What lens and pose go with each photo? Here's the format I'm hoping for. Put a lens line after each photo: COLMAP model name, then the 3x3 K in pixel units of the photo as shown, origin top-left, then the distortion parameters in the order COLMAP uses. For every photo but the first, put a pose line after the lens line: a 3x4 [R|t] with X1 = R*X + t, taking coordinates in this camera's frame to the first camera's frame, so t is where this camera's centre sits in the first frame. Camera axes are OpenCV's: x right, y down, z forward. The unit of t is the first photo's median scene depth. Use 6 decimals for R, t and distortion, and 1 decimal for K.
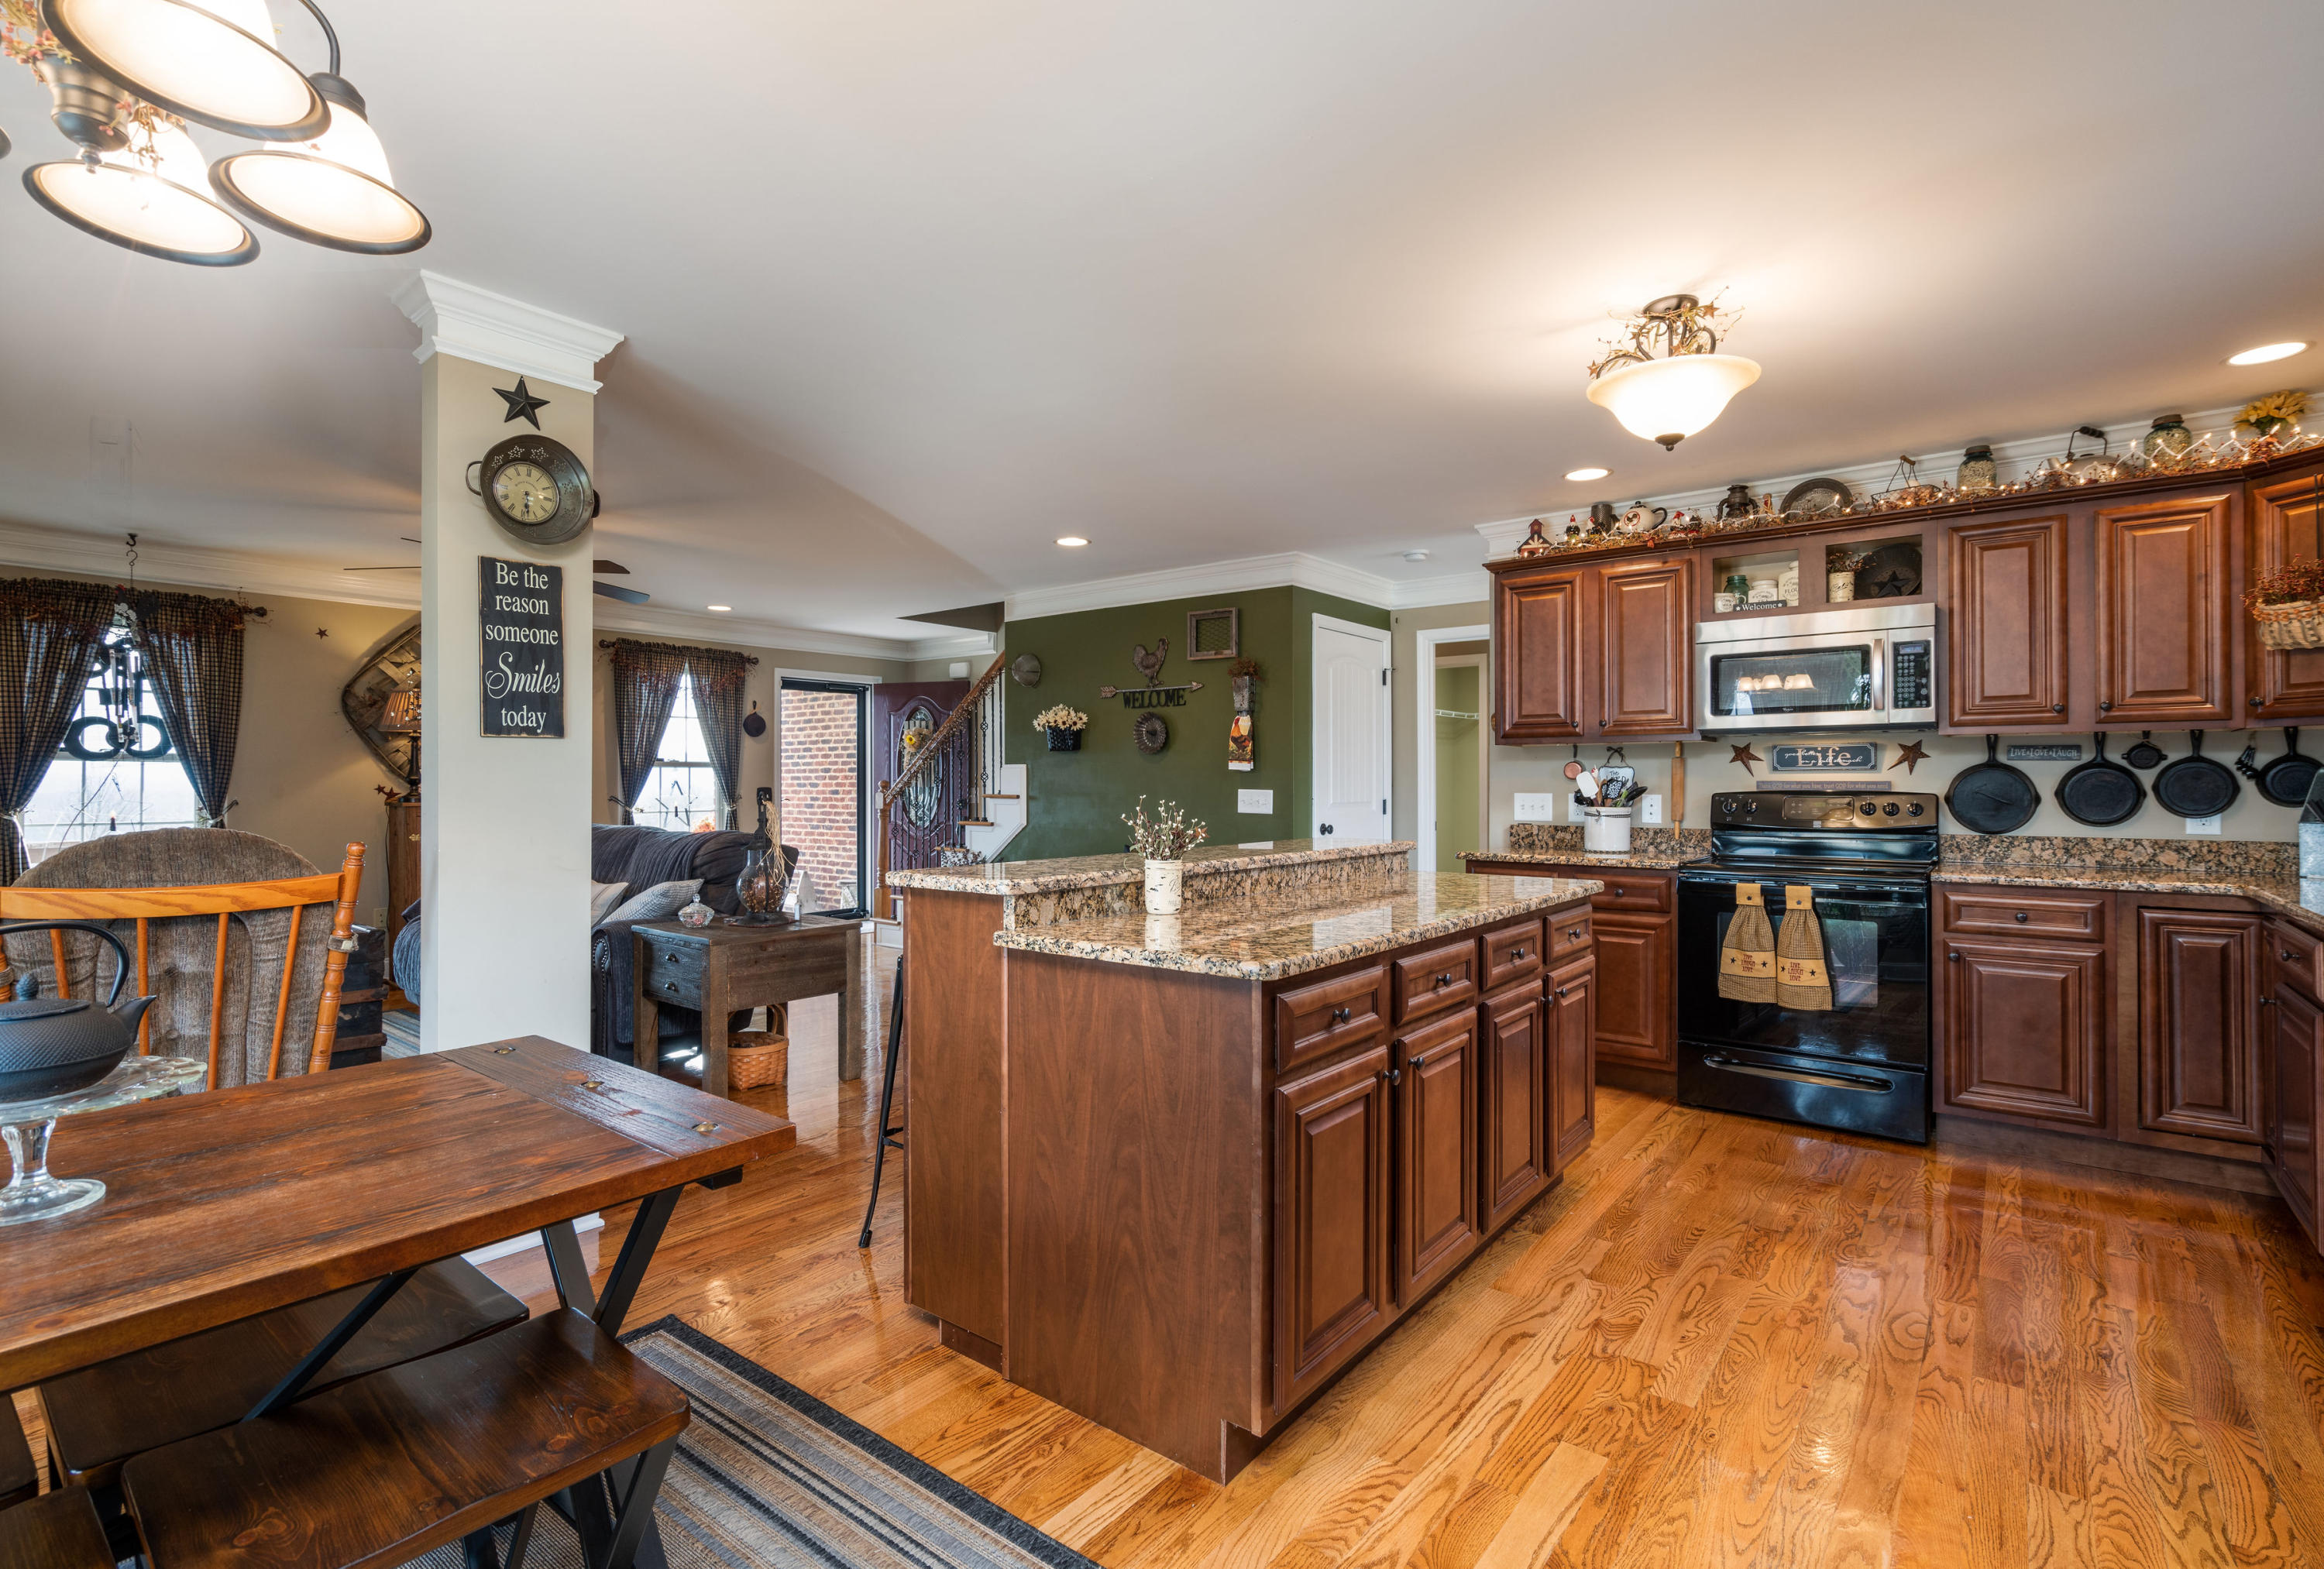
lens RADIAL K [[1043.4, 0, 1171.1], [0, 1043.4, 780.6], [0, 0, 1]] dist [-0.002842, 0.001638]
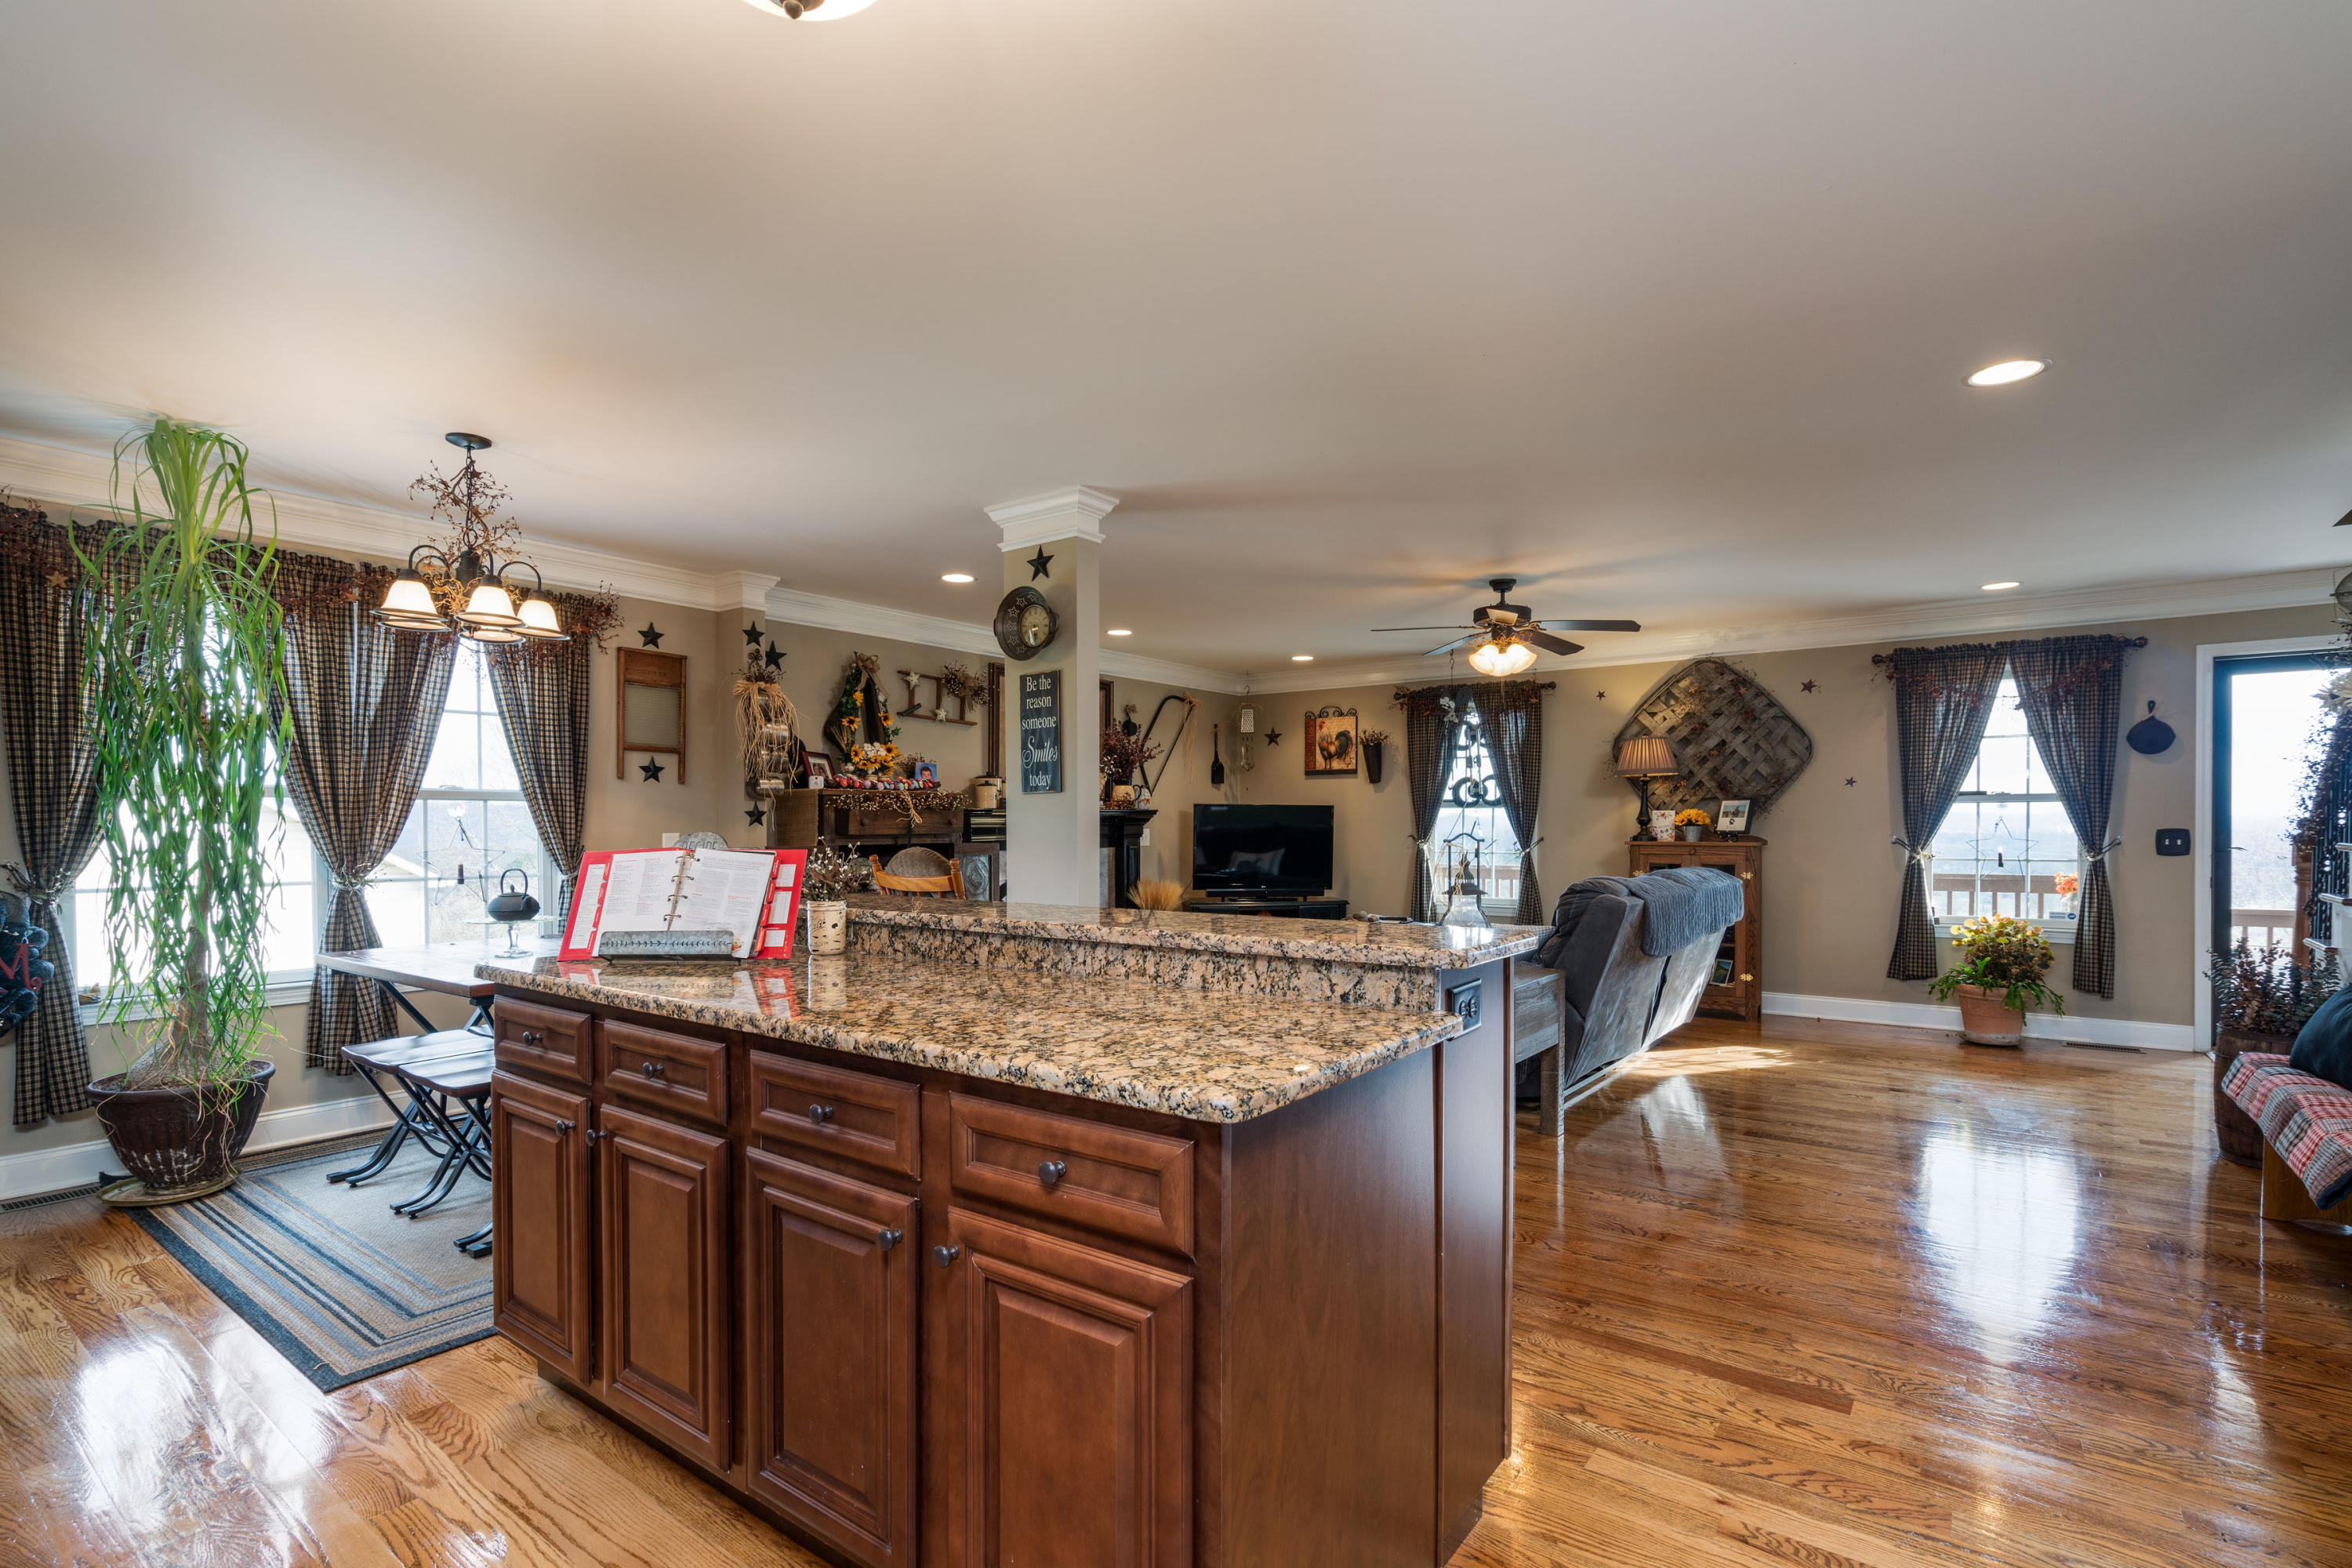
lens RADIAL K [[1109.1, 0, 1176.0], [0, 1109.1, 784.0], [0, 0, 1]] dist [-0.023722, 0.000212]
pose [[0.013624, -0.039546, -0.999125, 0.620888], [0.004583, 0.999210, -0.039487, 0.005429], [0.999897, -0.004041, 0.013795, 0.779612]]
